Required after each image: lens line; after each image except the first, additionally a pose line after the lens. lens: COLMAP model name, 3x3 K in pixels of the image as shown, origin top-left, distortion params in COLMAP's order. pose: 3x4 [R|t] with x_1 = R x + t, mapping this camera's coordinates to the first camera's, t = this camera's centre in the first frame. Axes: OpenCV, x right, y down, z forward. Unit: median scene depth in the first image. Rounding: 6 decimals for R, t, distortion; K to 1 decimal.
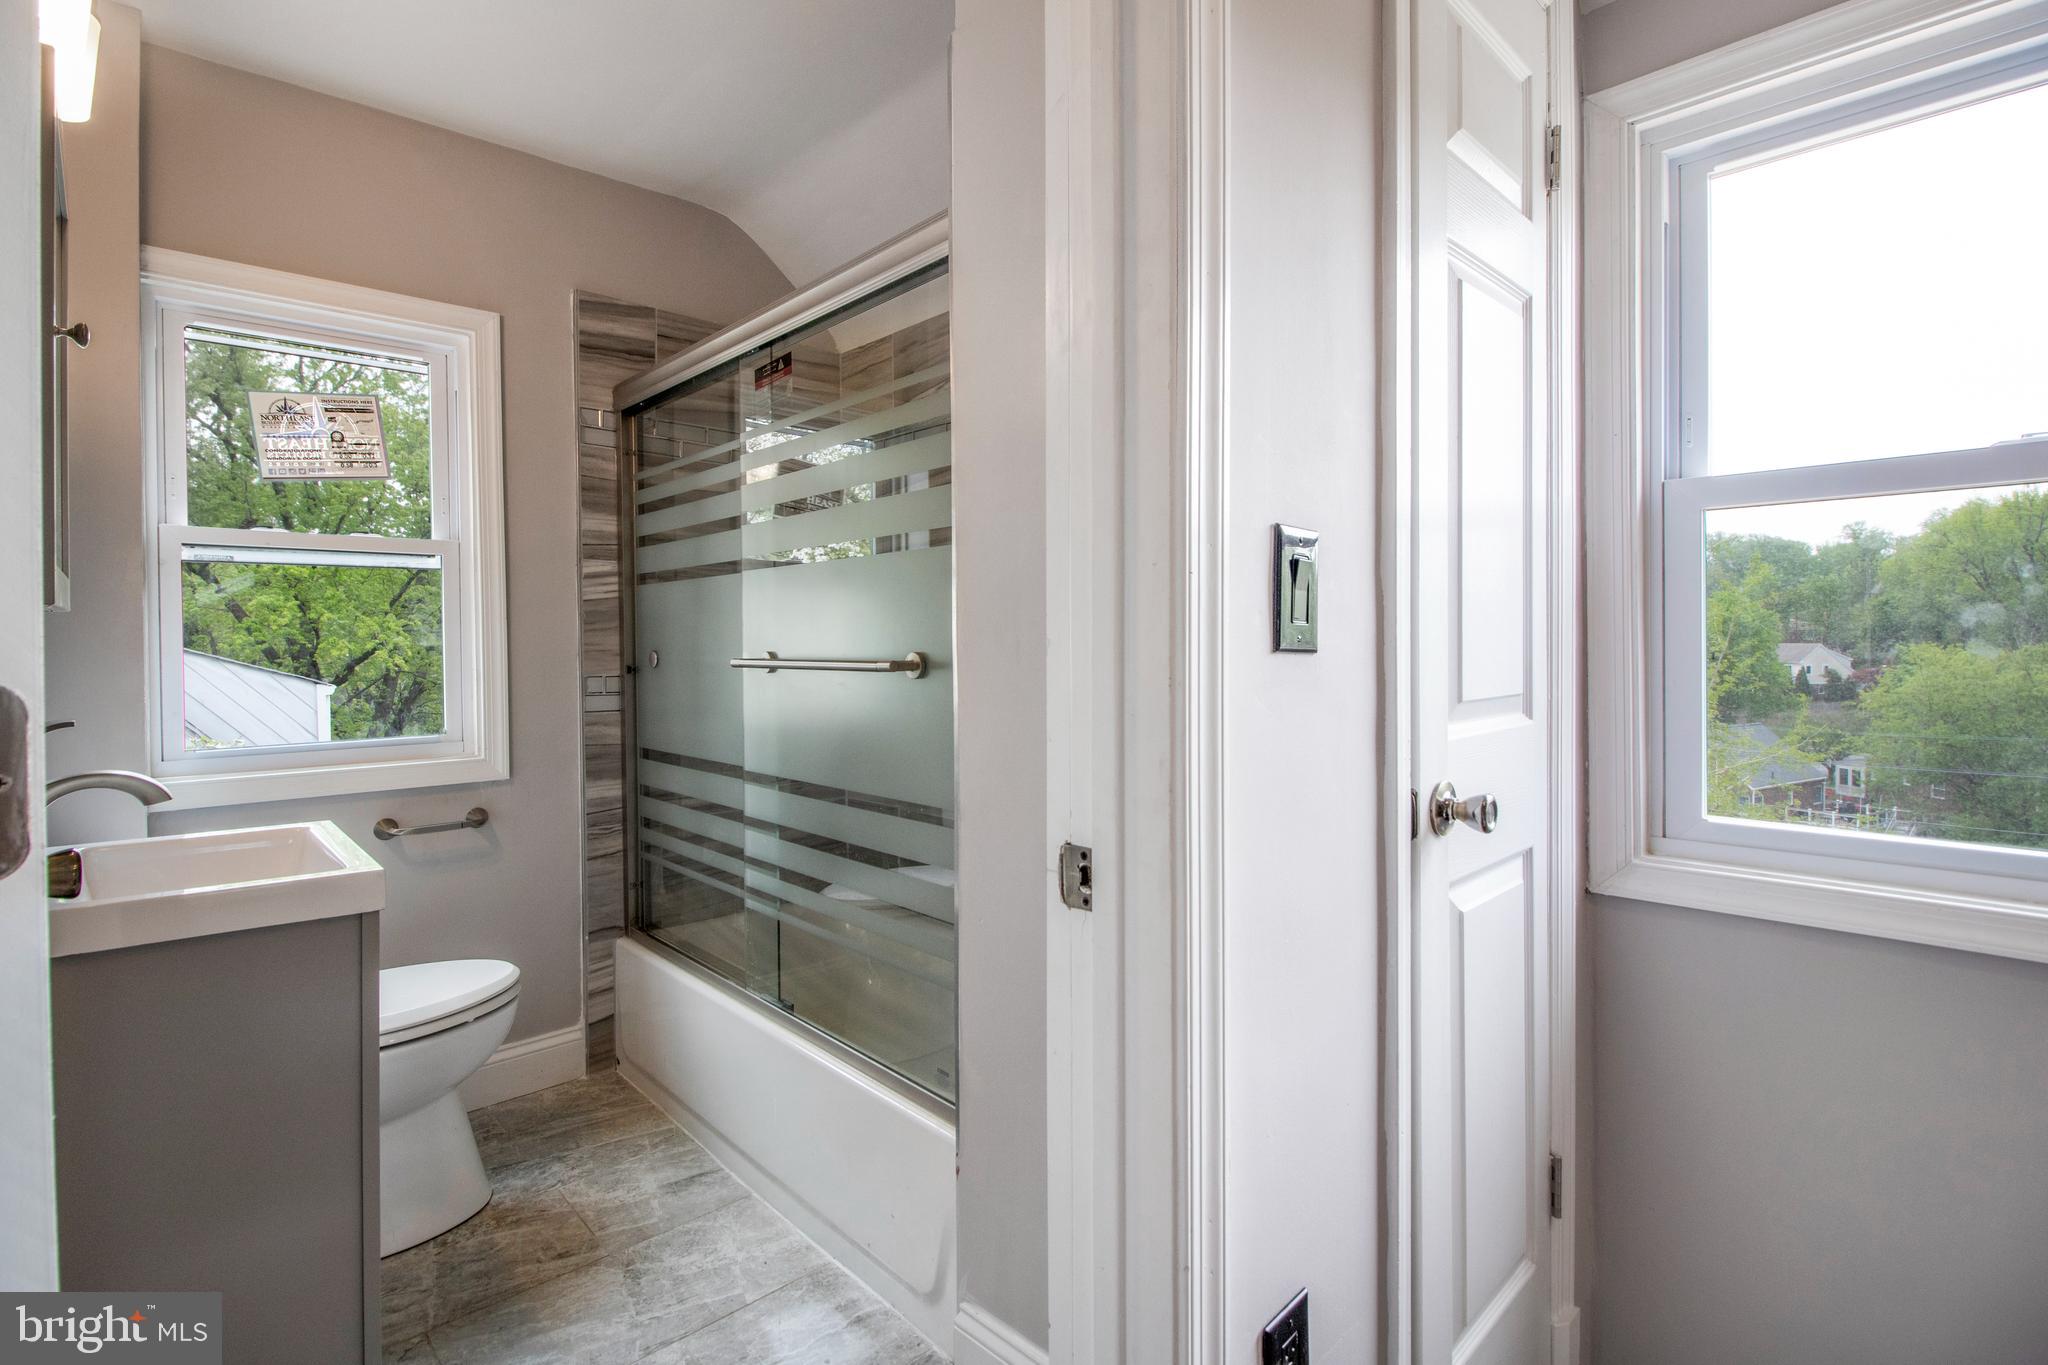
lens RADIAL K [[952.6, 0, 1019.9], [0, 952.6, 657.7], [0, 0, 1]] dist [0.013759, -0.011421]
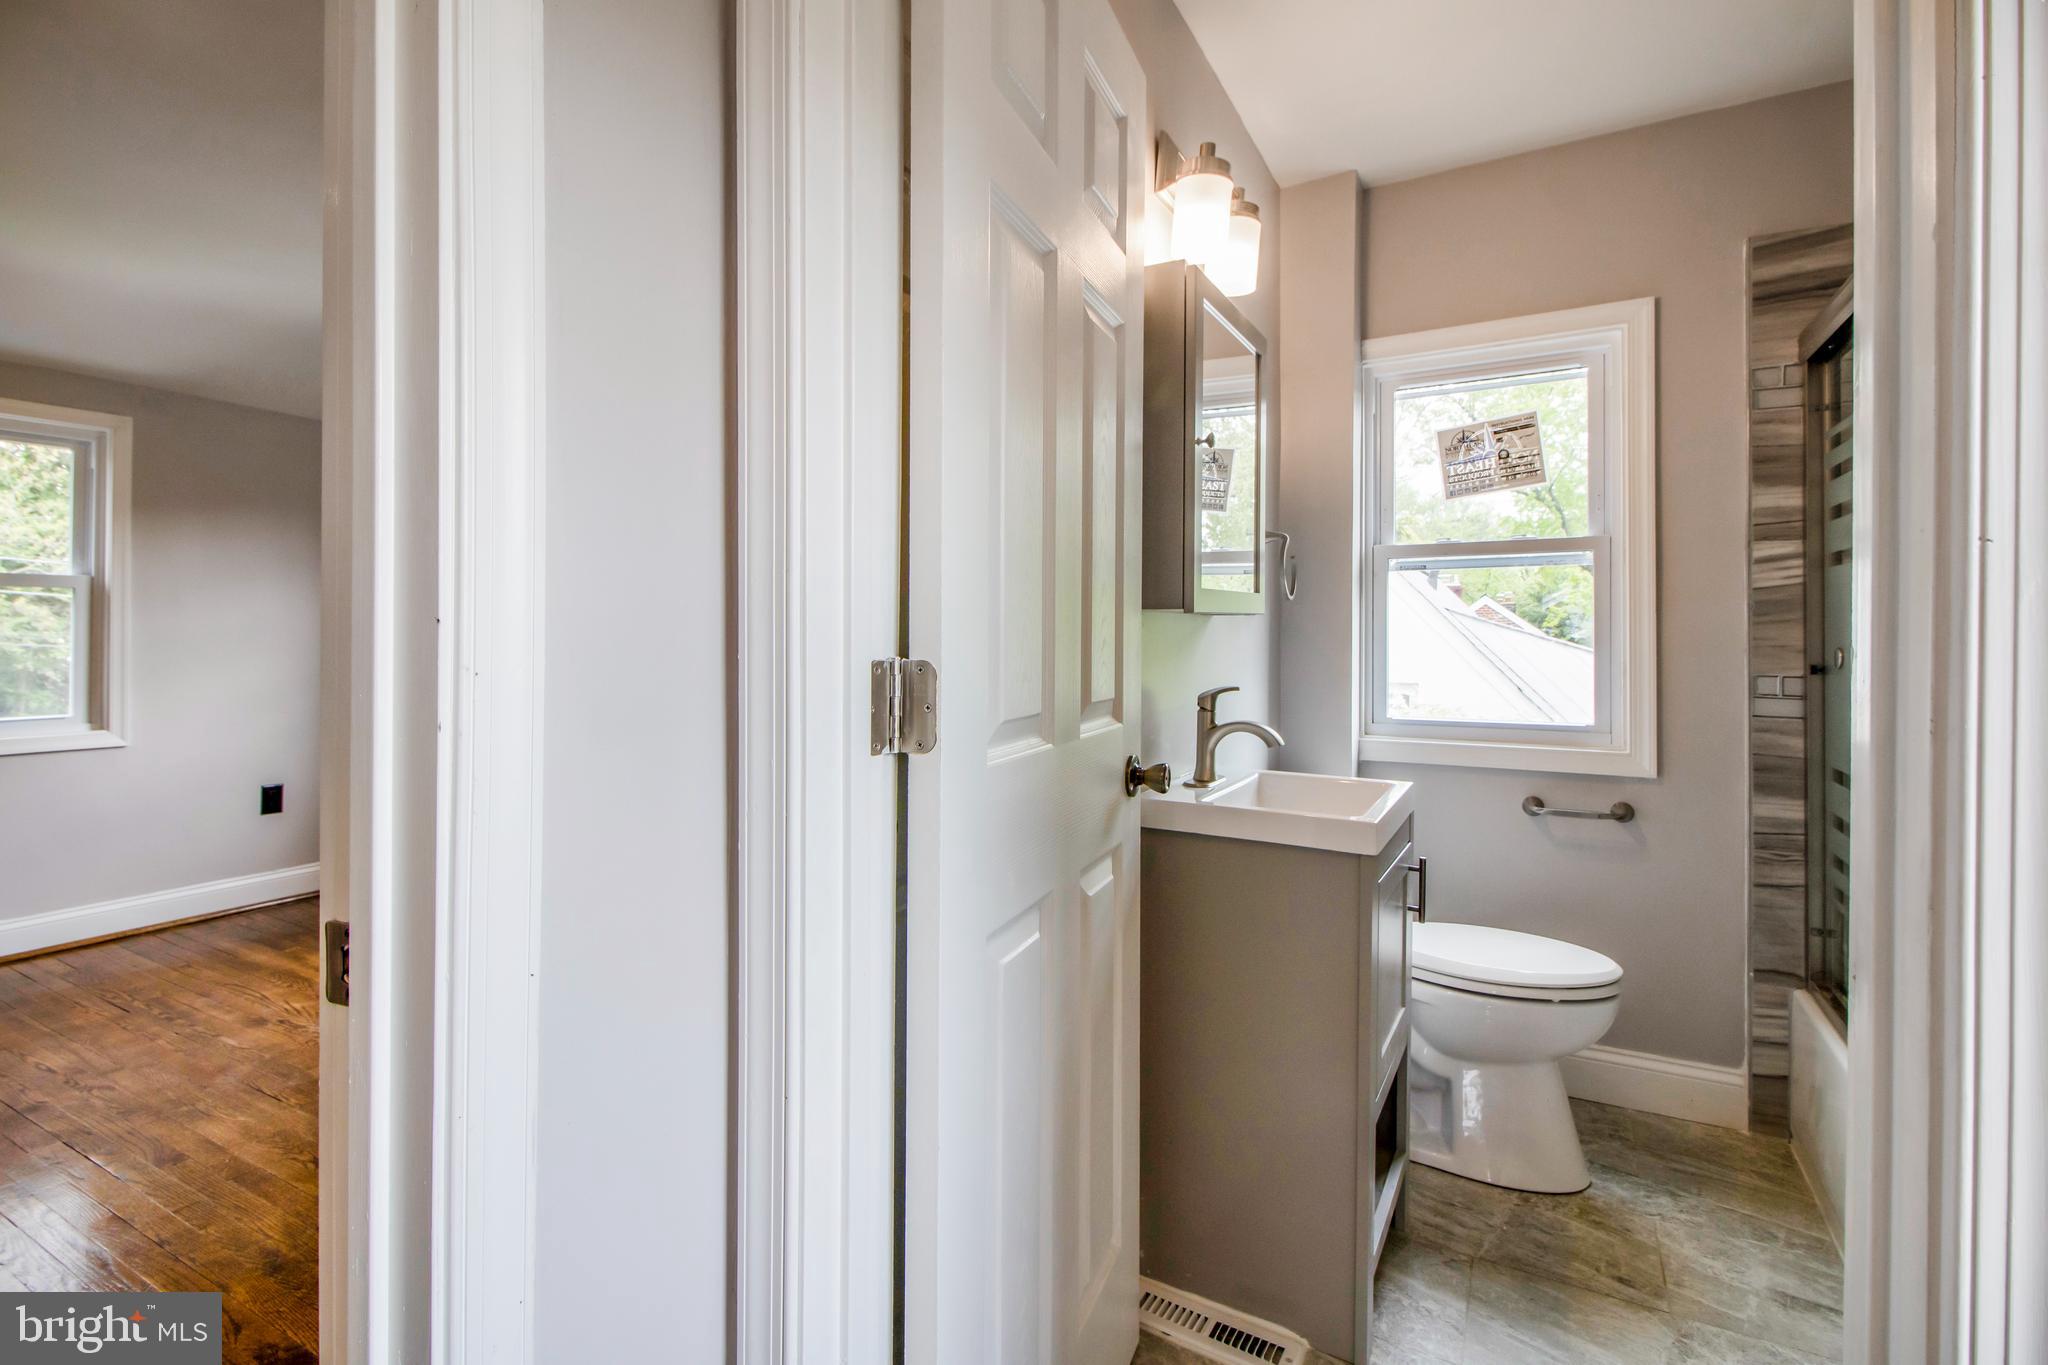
lens RADIAL K [[946.2, 0, 1022.4], [0, 946.2, 640.8], [0, 0, 1]] dist [0.016102, -0.011472]
pose [[0.328696, 0.012159, -0.944357, 0.155515], [-0.021564, 0.999753, 0.005367, -0.002335], [0.944189, 0.018600, 0.328877, 0.083781]]
